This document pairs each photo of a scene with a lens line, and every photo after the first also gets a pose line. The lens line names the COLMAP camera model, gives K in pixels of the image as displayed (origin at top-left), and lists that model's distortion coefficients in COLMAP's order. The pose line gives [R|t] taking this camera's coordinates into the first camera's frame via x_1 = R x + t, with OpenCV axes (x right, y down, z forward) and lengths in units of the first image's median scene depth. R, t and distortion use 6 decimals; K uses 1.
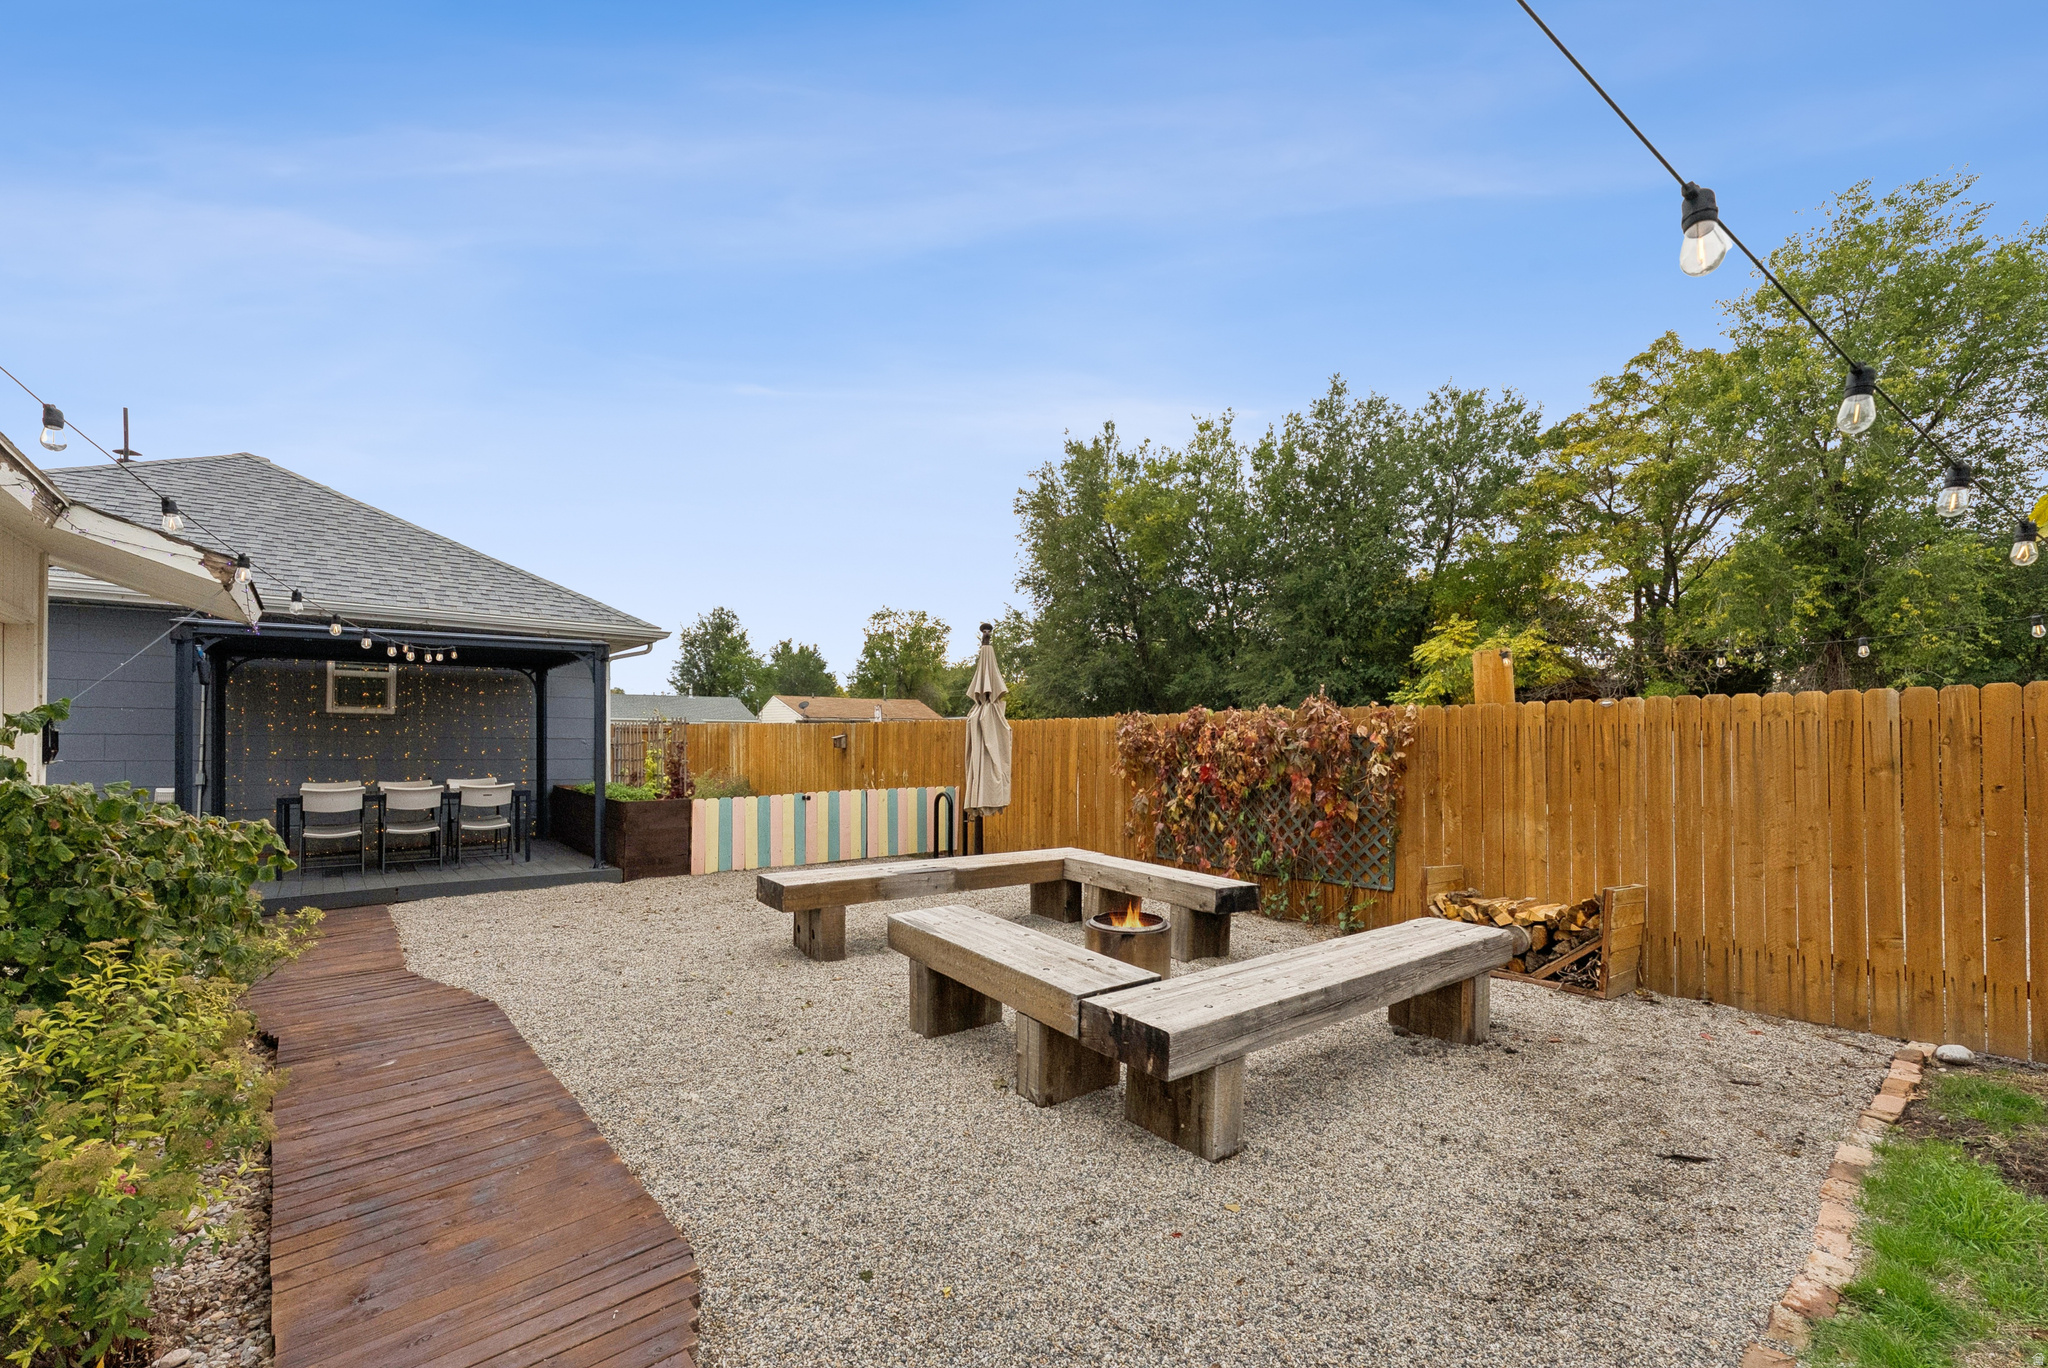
lens RADIAL K [[832.6, 0, 1035.7], [0, 832.6, 740.9], [0, 0, 1]] dist [0.003930, -0.000649]
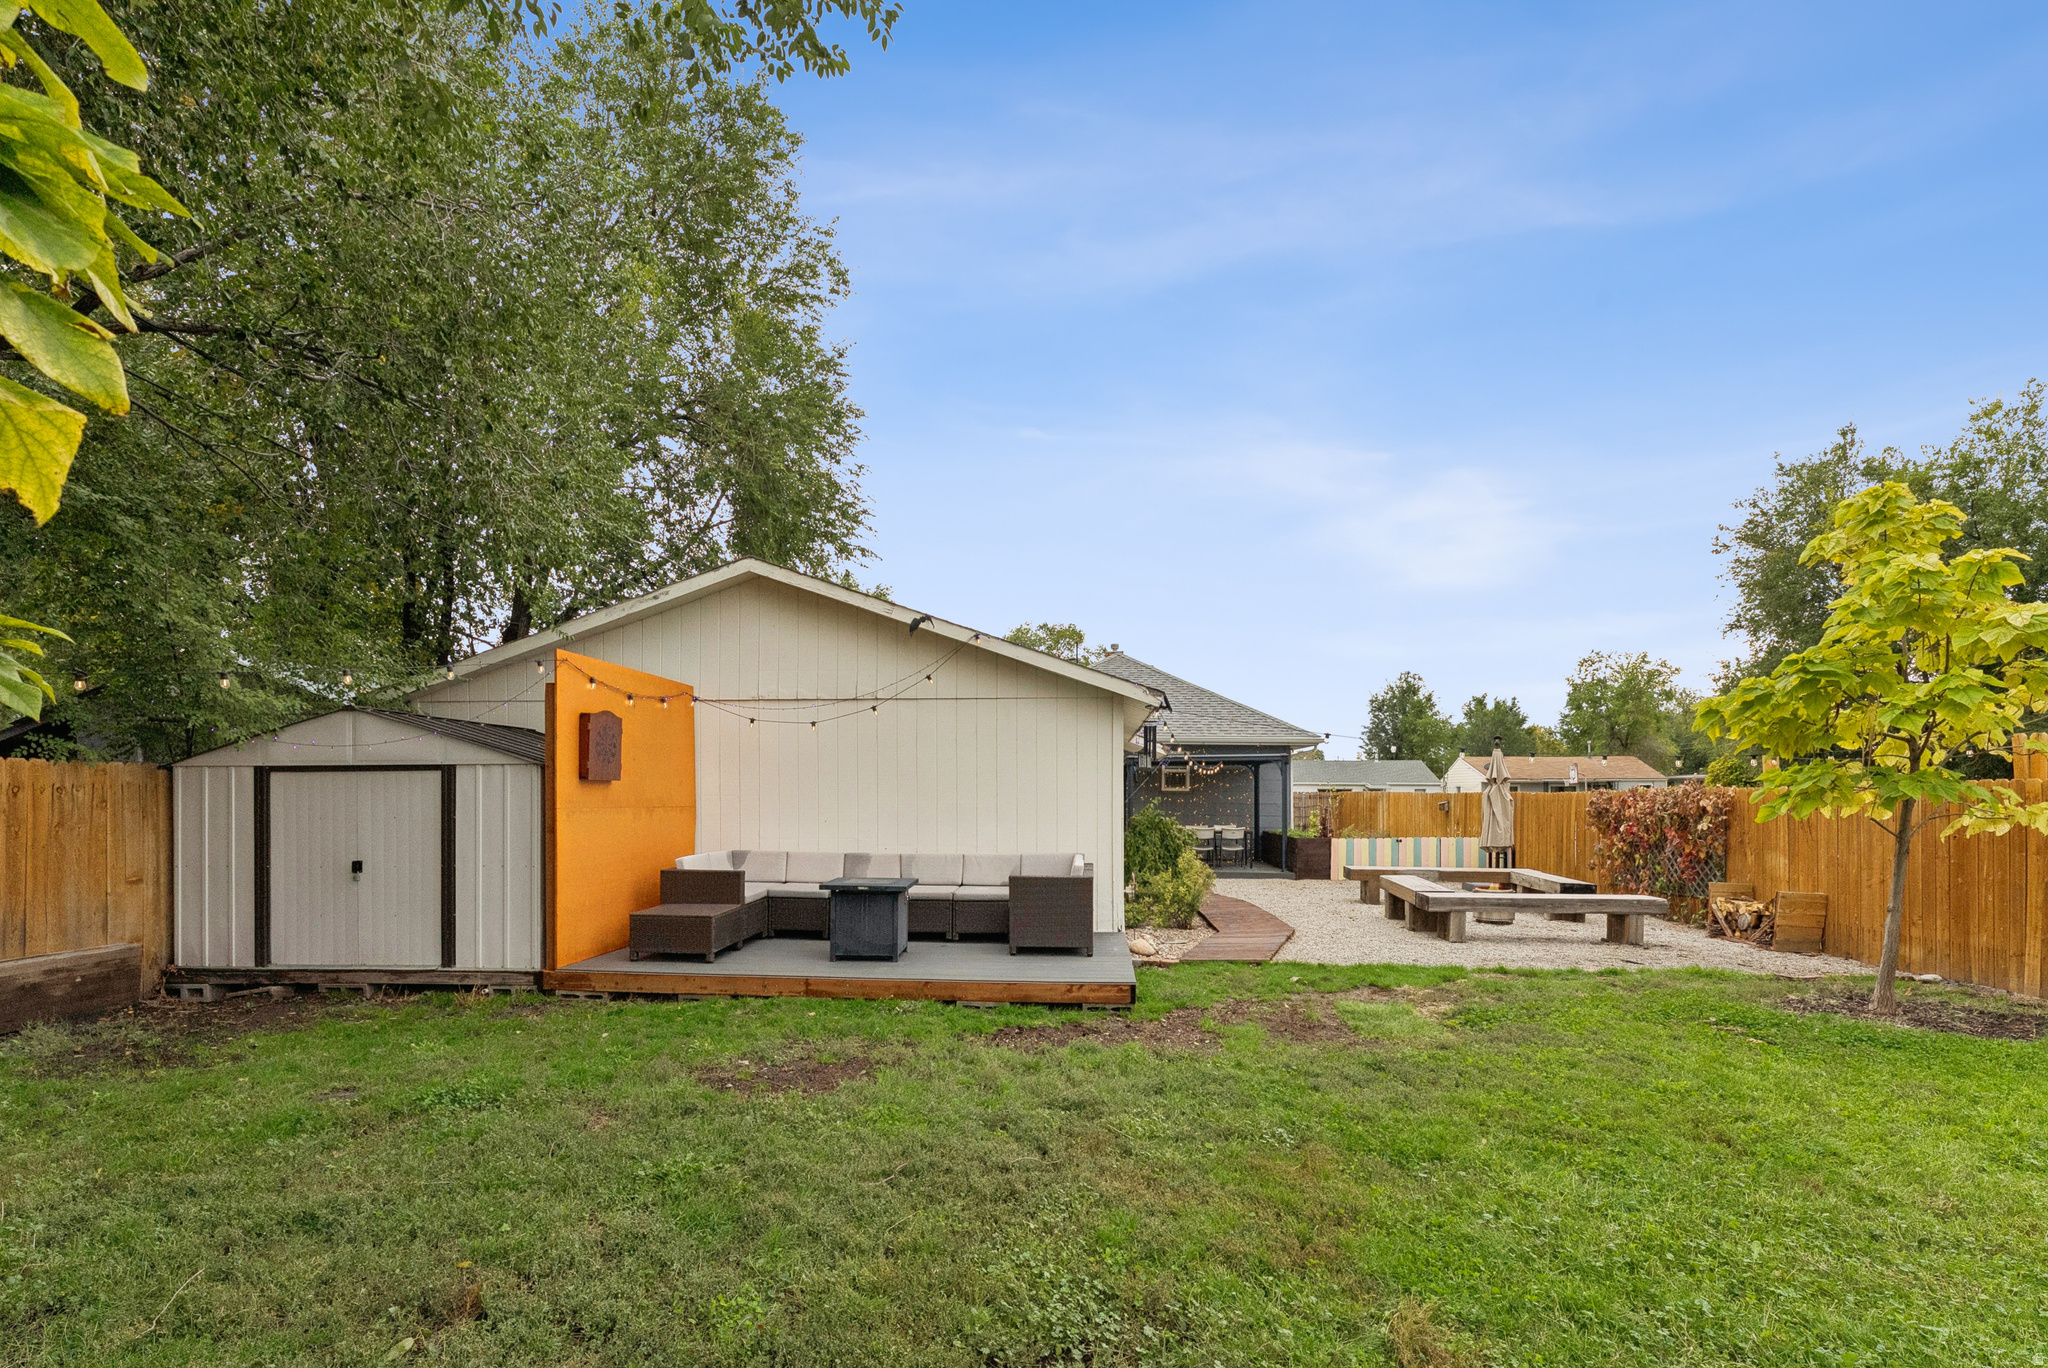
lens RADIAL K [[898.4, 0, 1062.8], [0, 898.4, 799.6], [0, 0, 1]] dist [-0.000408, 0.000427]
pose [[0.738478, -0.000329, -0.674278, 0.103512], [-0.002176, 0.999994, -0.002871, -0.001442], [0.674274, 0.003588, 0.738472, -0.182523]]
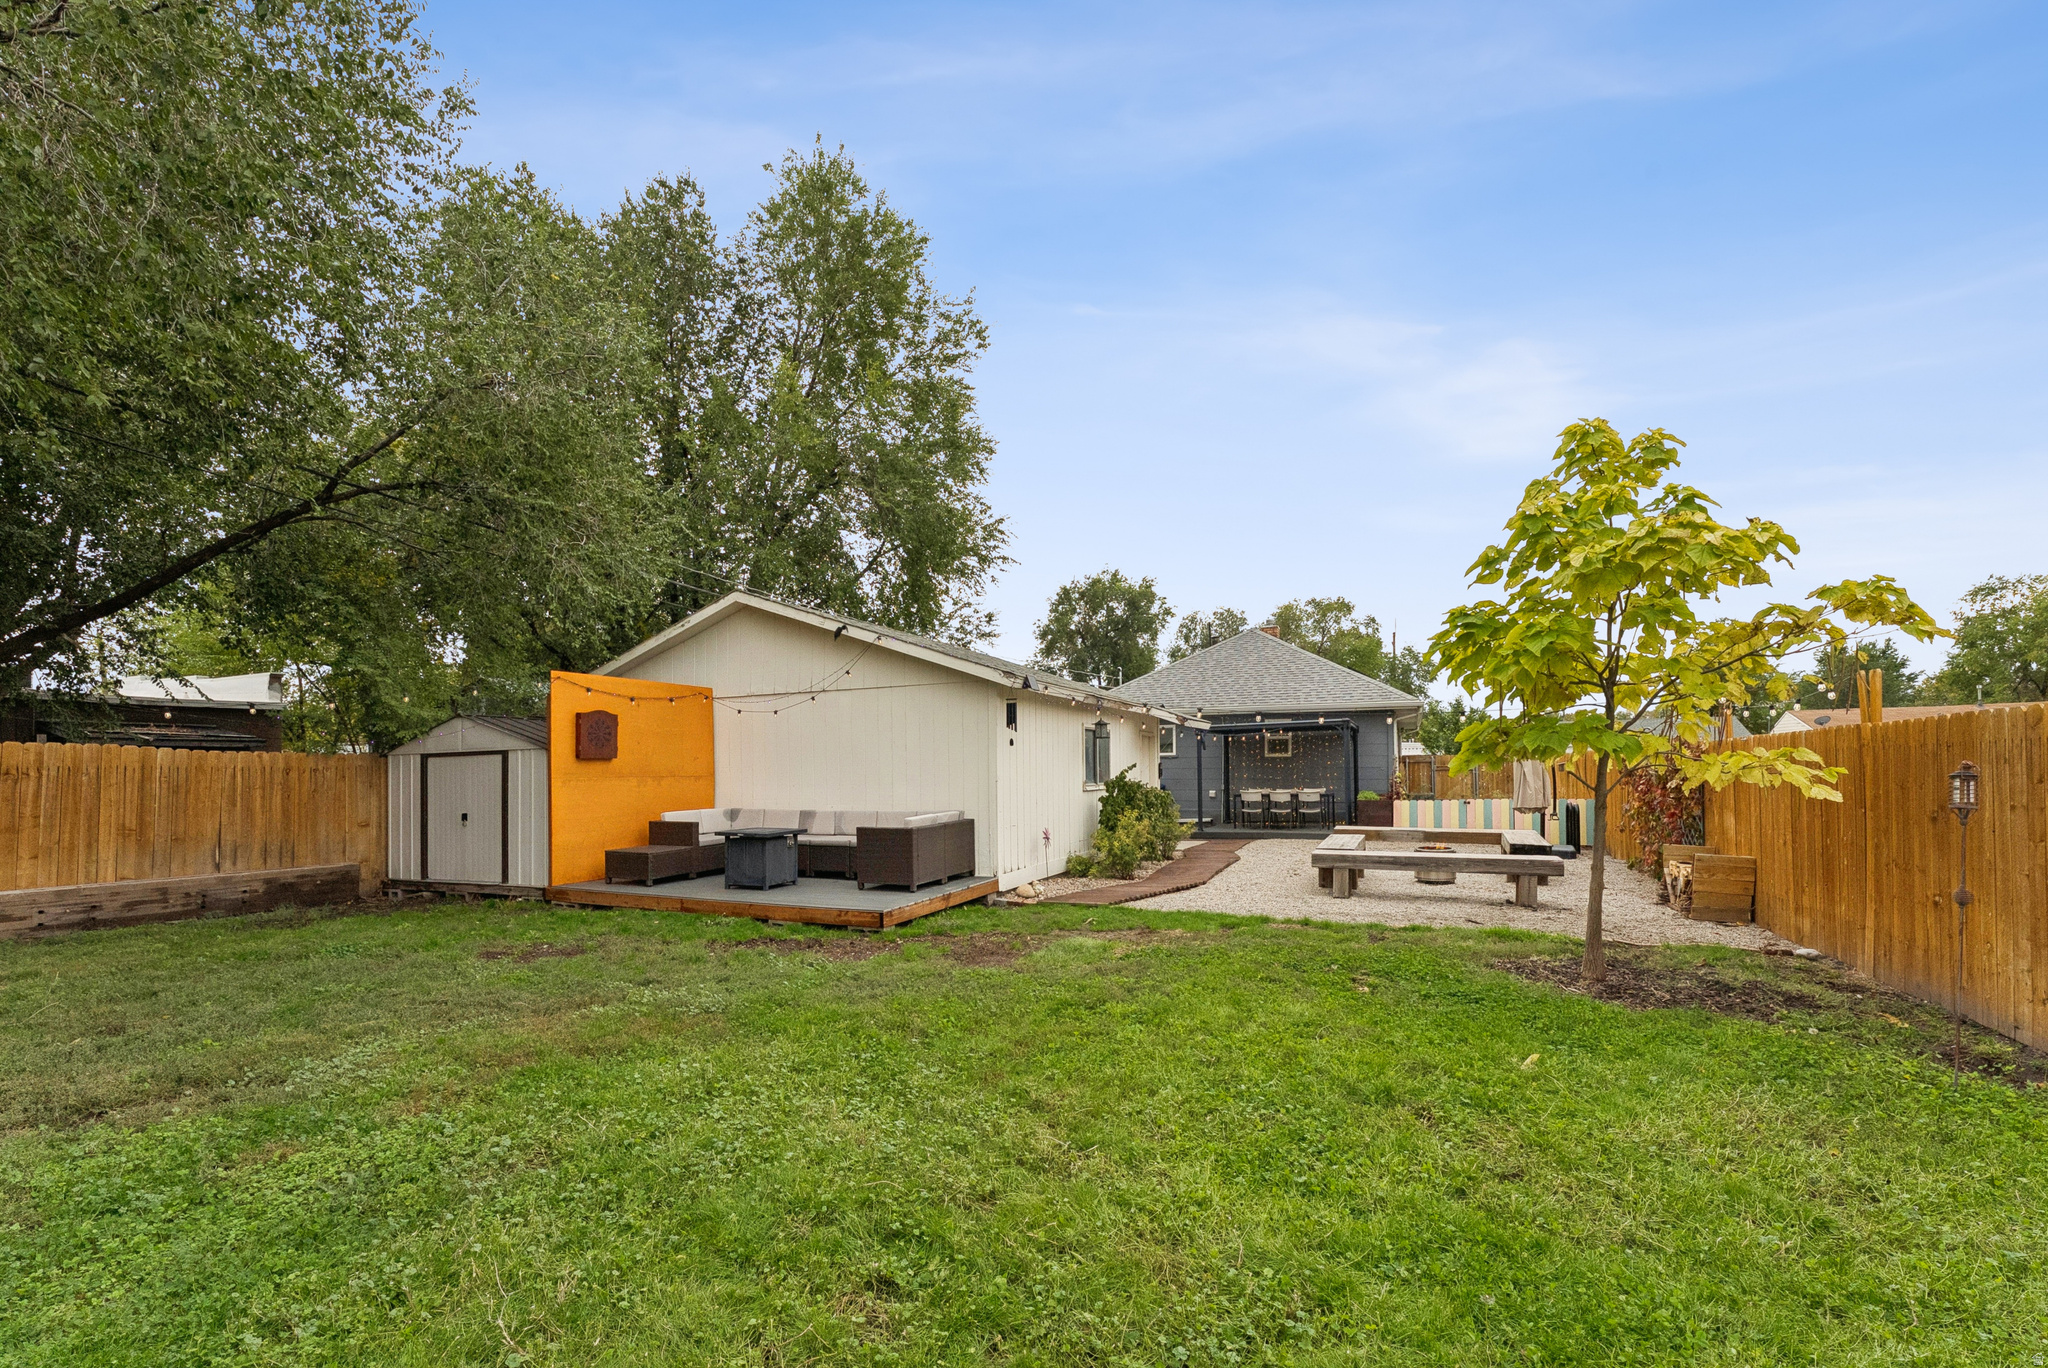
lens RADIAL K [[832.6, 0, 1073.1], [0, 832.6, 757.6], [0, 0, 1]] dist [0.003930, -0.000649]
pose [[0.468614, -0.023538, -0.883089, 0.191857], [0.012942, 0.999721, -0.019779, 0.000715], [0.883308, -0.002160, 0.468788, -0.103525]]
